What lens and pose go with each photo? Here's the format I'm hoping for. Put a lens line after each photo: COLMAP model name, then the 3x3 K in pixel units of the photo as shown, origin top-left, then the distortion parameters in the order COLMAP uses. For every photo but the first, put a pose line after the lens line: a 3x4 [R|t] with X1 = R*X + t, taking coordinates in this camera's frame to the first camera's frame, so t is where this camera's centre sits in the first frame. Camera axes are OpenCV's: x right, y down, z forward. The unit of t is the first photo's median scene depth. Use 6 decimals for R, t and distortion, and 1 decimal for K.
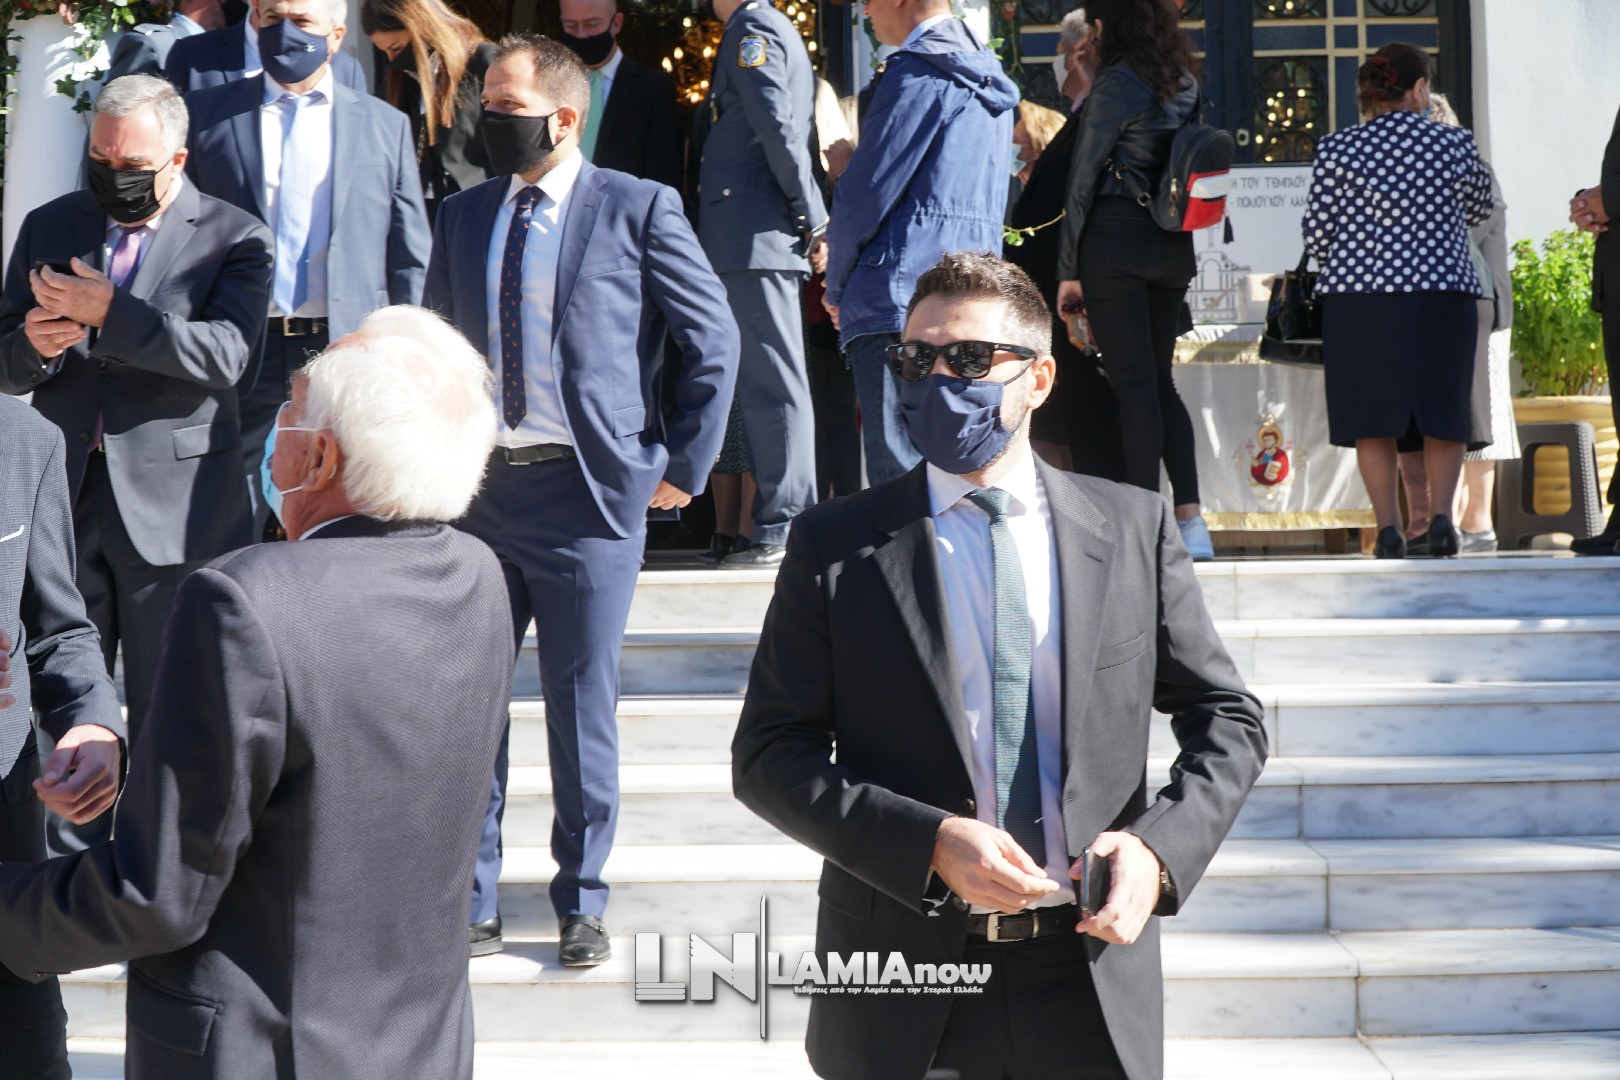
lens RADIAL K [[2092.7, 0, 753.7], [0, 2092.7, 541.8], [0, 0, 1]] dist [-0.090212, 0.000000]
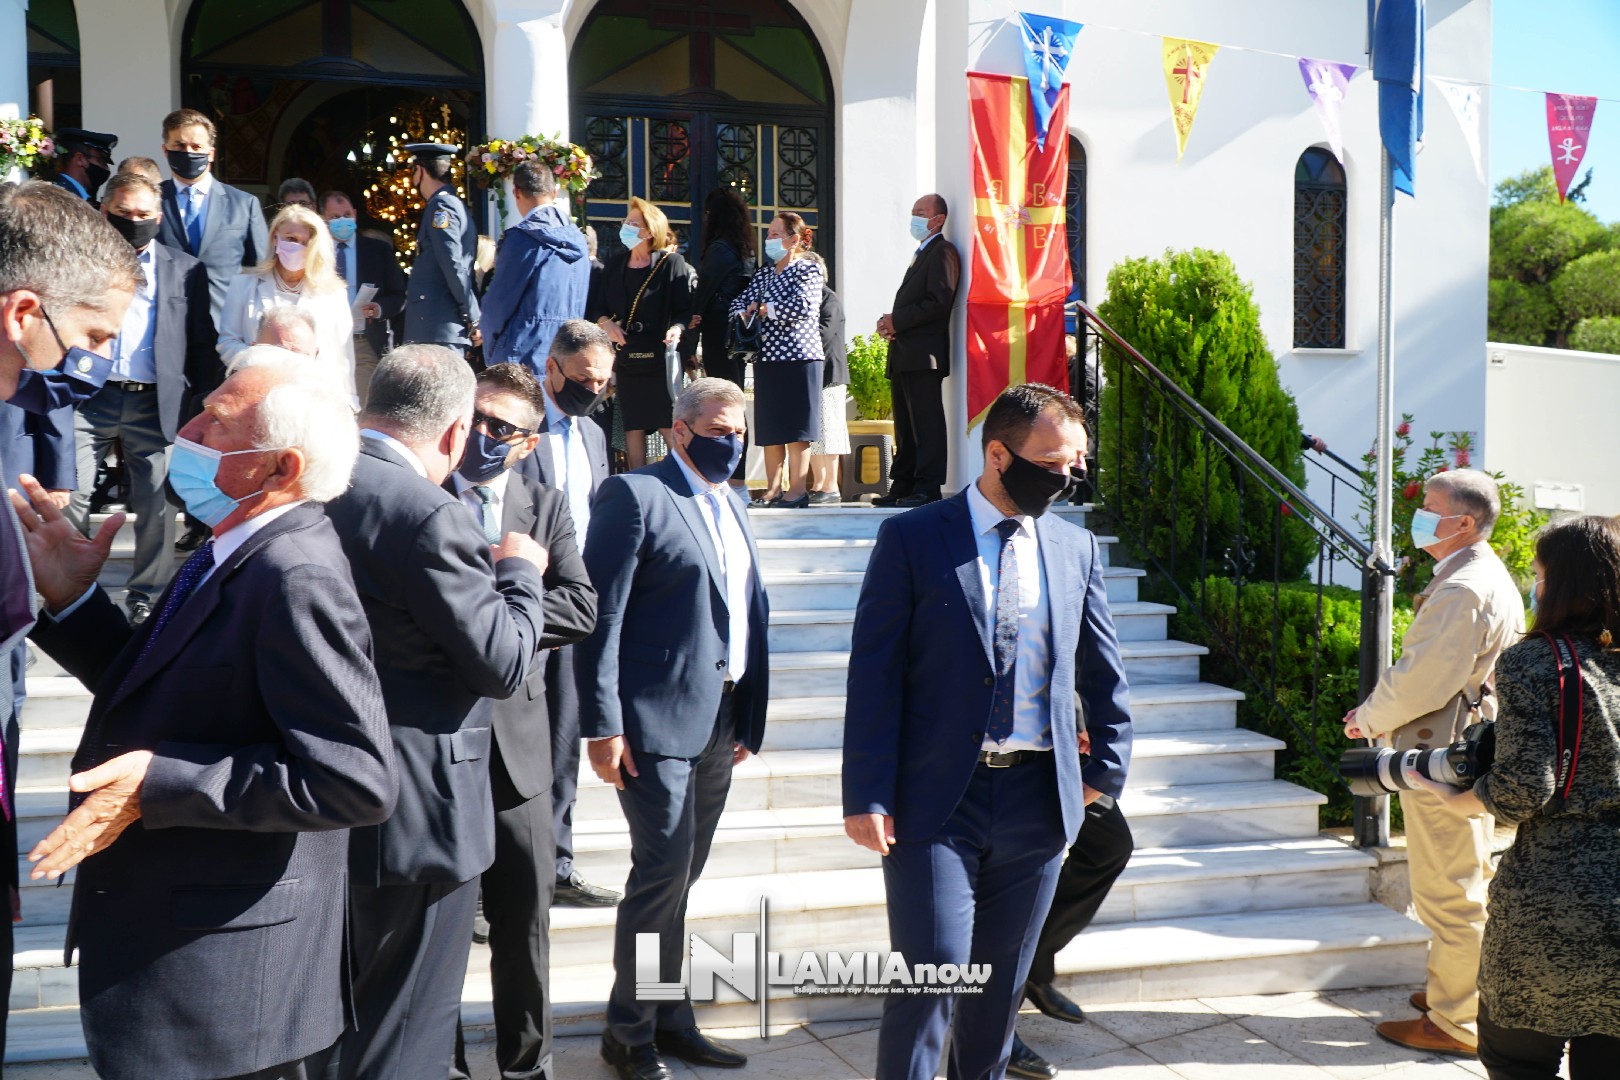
lens RADIAL K [[1290.4, 0, 781.8], [0, 1290.4, 540.5], [0, 0, 1]] dist [0.015065, -0.029055]
pose [[0.961540, 0.001326, 0.274661, -0.017238], [-0.012392, 0.999180, 0.038557, -0.007861], [-0.274384, -0.040478, 0.960768, -0.147057]]
